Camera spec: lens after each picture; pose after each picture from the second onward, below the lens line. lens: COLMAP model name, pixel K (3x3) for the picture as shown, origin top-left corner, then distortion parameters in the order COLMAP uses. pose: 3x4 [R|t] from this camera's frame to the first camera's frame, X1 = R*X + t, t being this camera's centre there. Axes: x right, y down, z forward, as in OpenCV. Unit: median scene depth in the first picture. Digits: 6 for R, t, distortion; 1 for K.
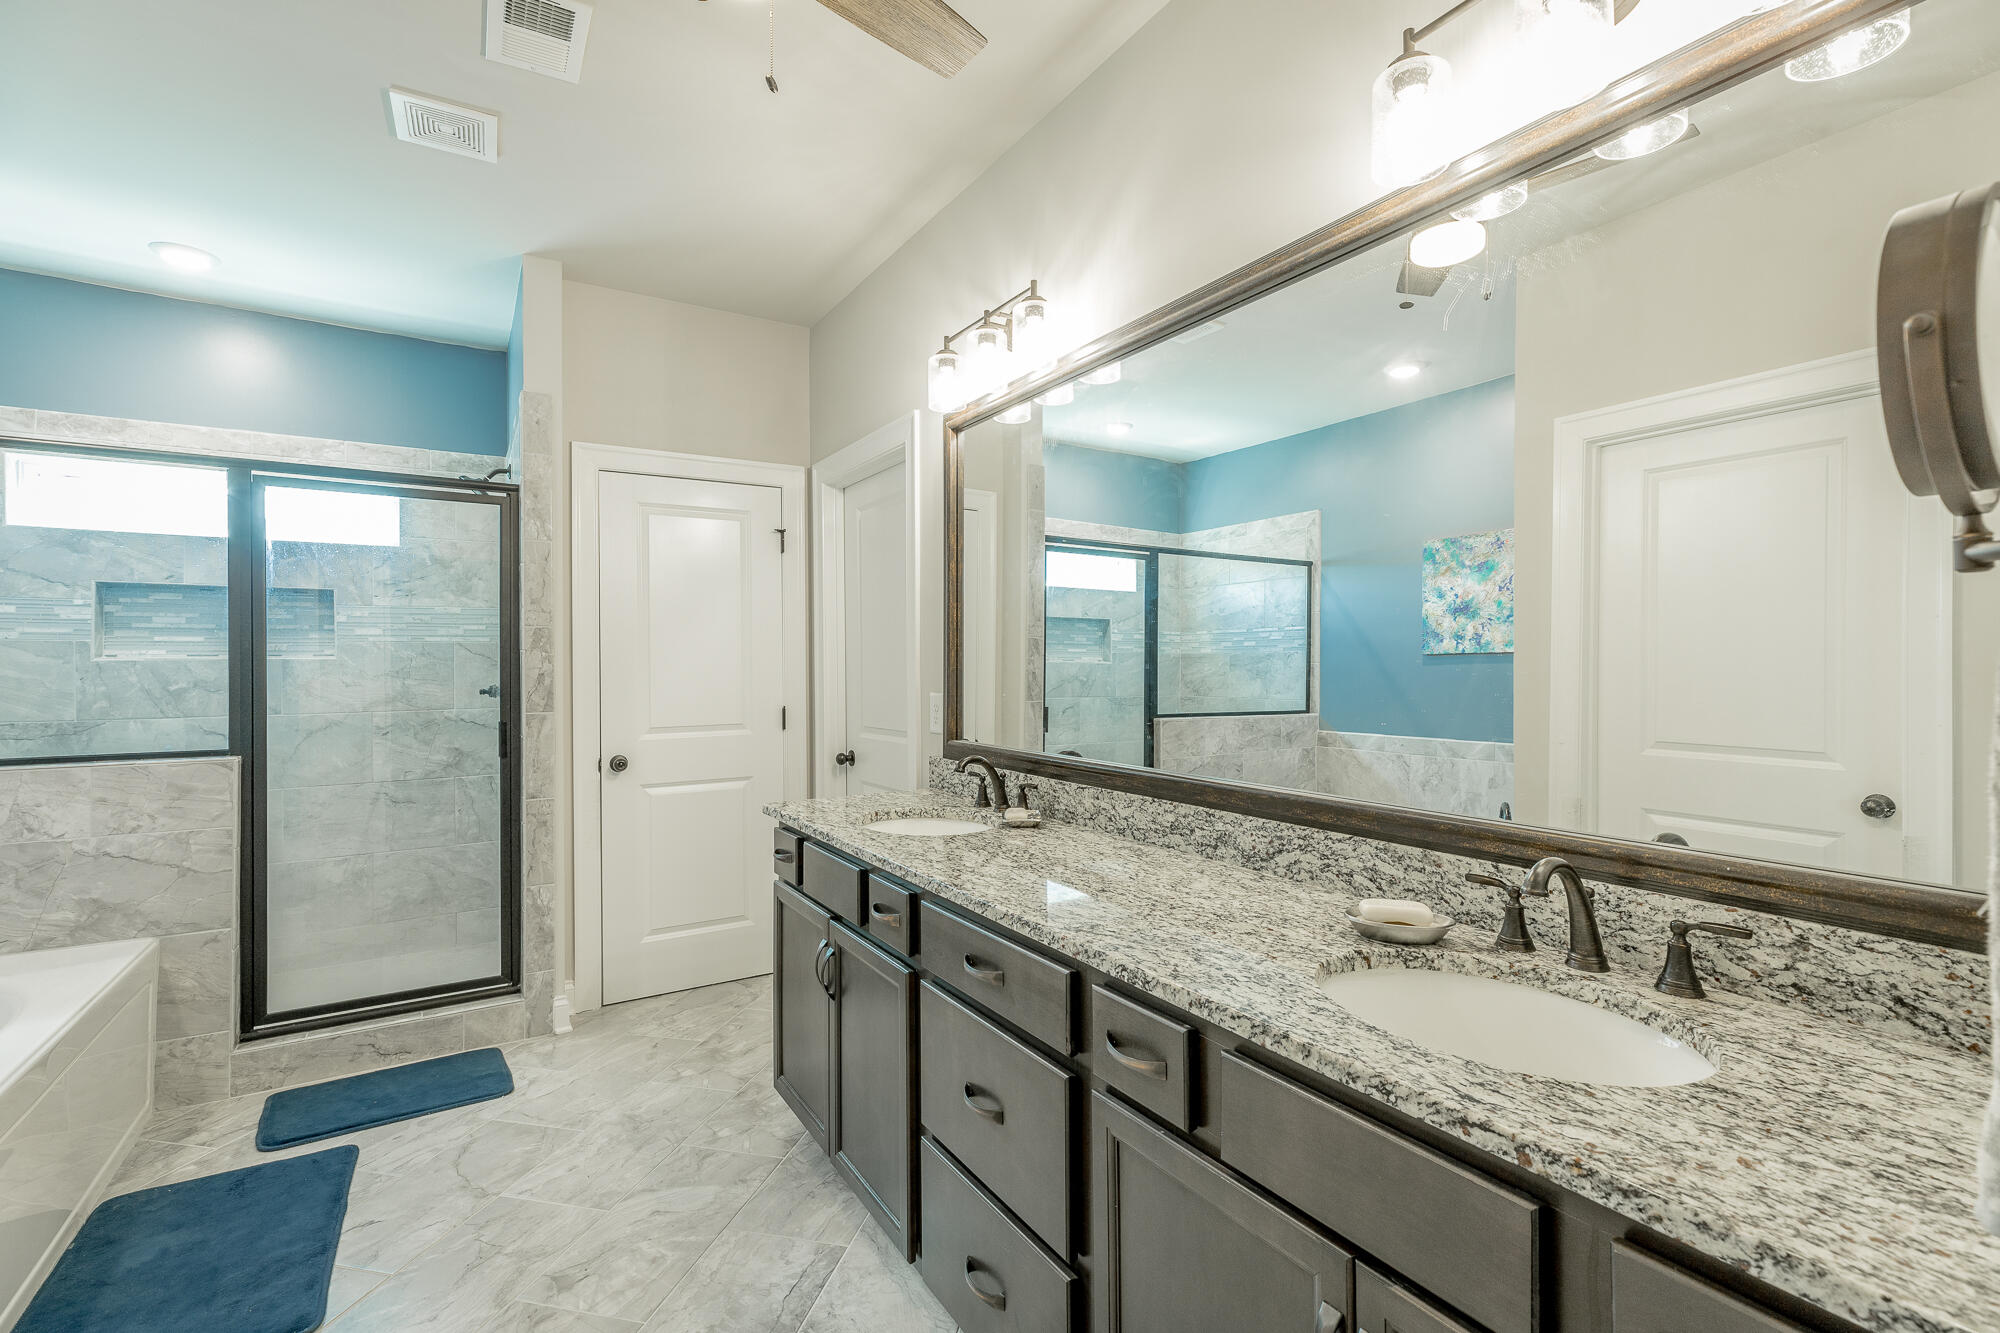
lens RADIAL K [[894.7, 0, 999.2], [0, 894.7, 664.5], [0, 0, 1]] dist [0.007877, -0.001446]
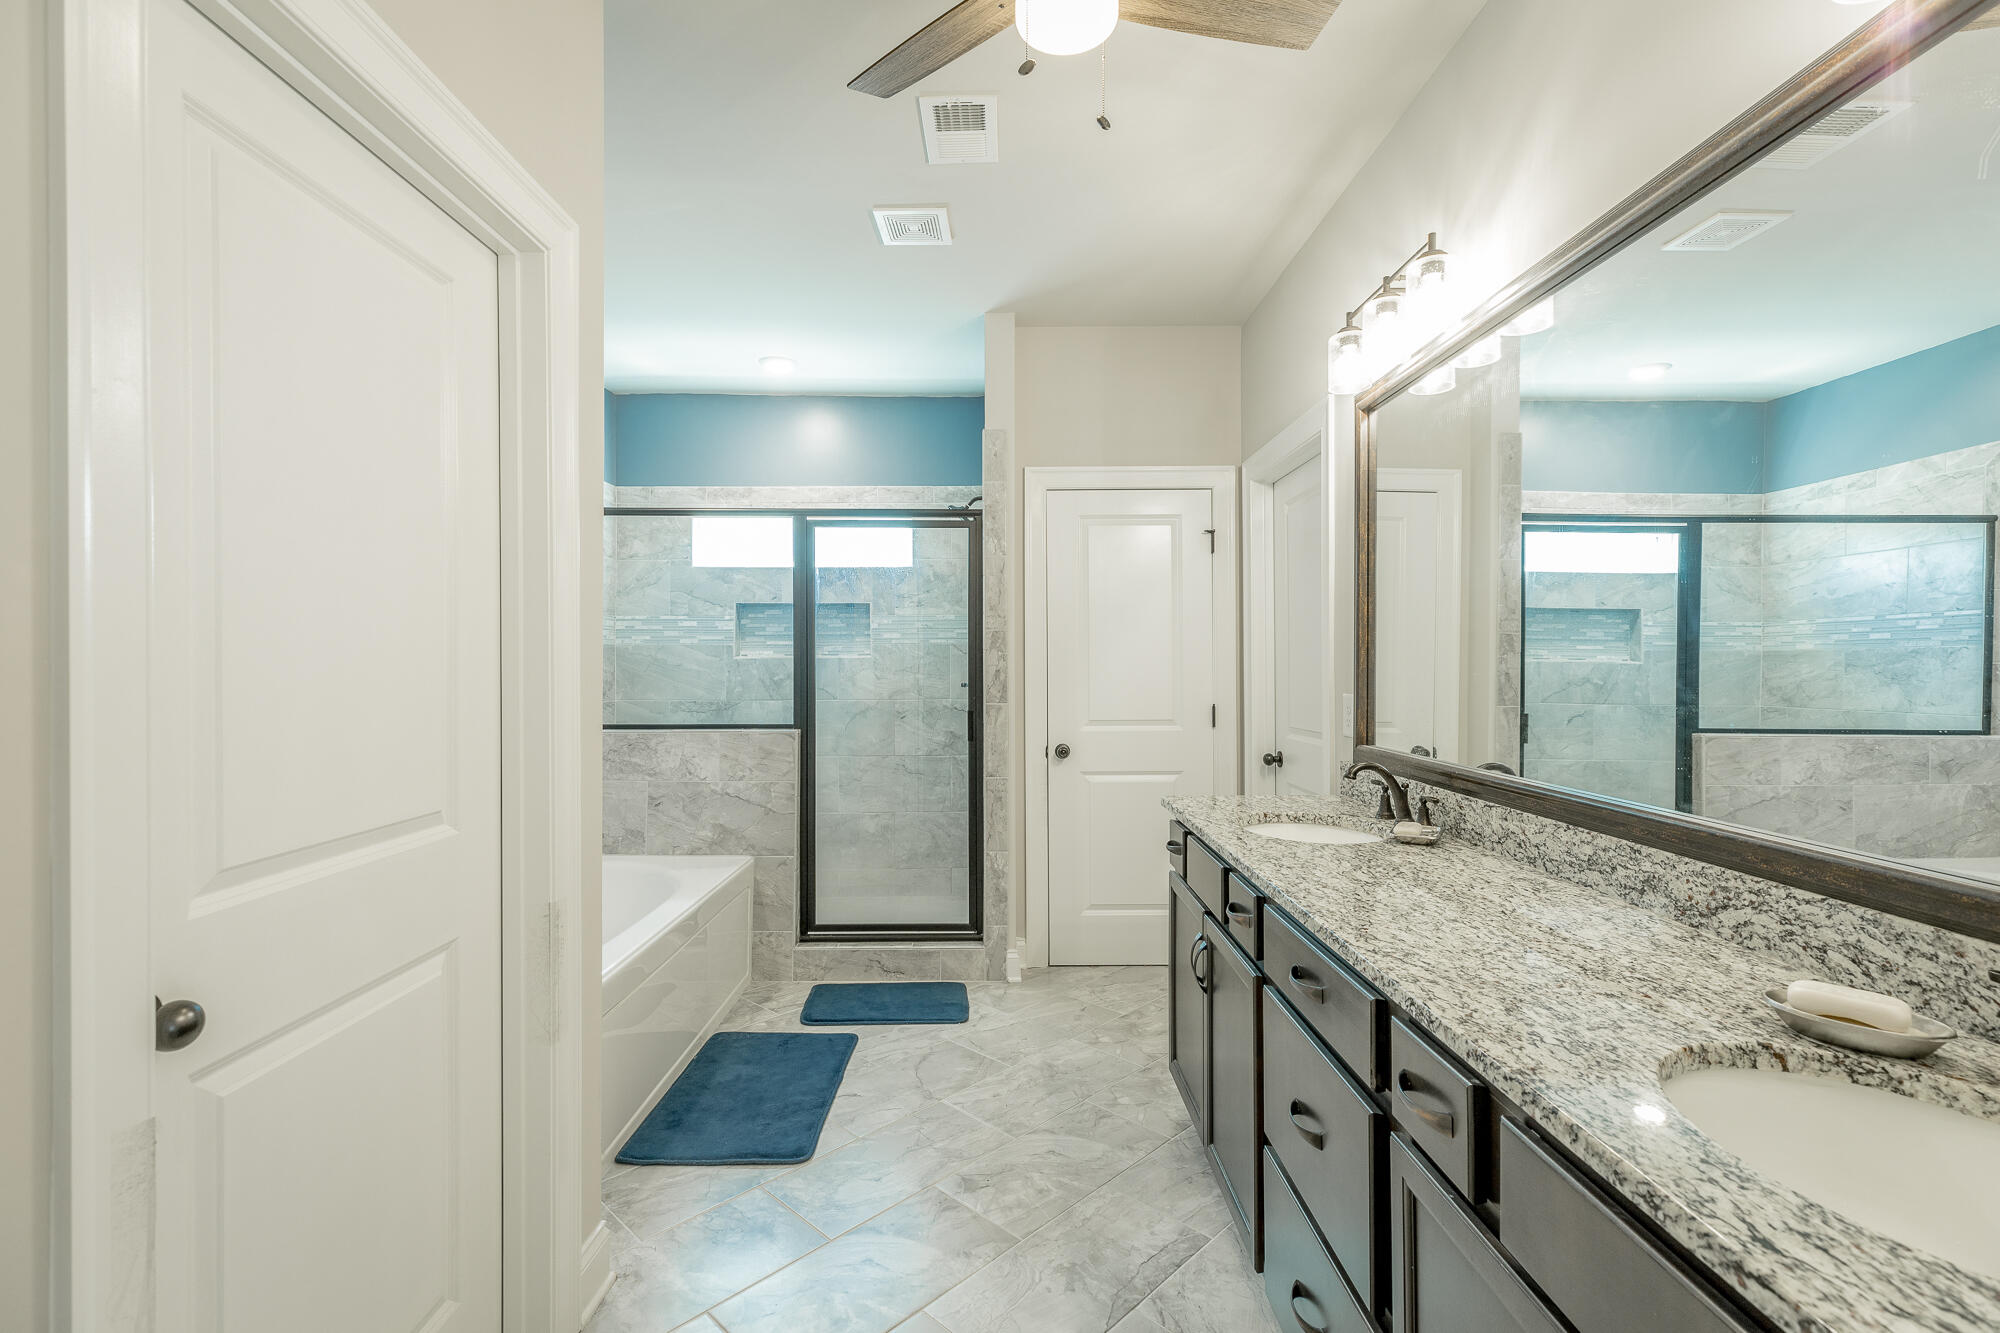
lens RADIAL K [[894.7, 0, 994.0], [0, 894.7, 663.9], [0, 0, 1]] dist [0.007877, -0.001446]
pose [[0.853003, 0.003641, -0.521893, 0.114168], [-0.003263, 0.999993, 0.001643, 0.000353], [0.521896, 0.000301, 0.853009, 0.007671]]
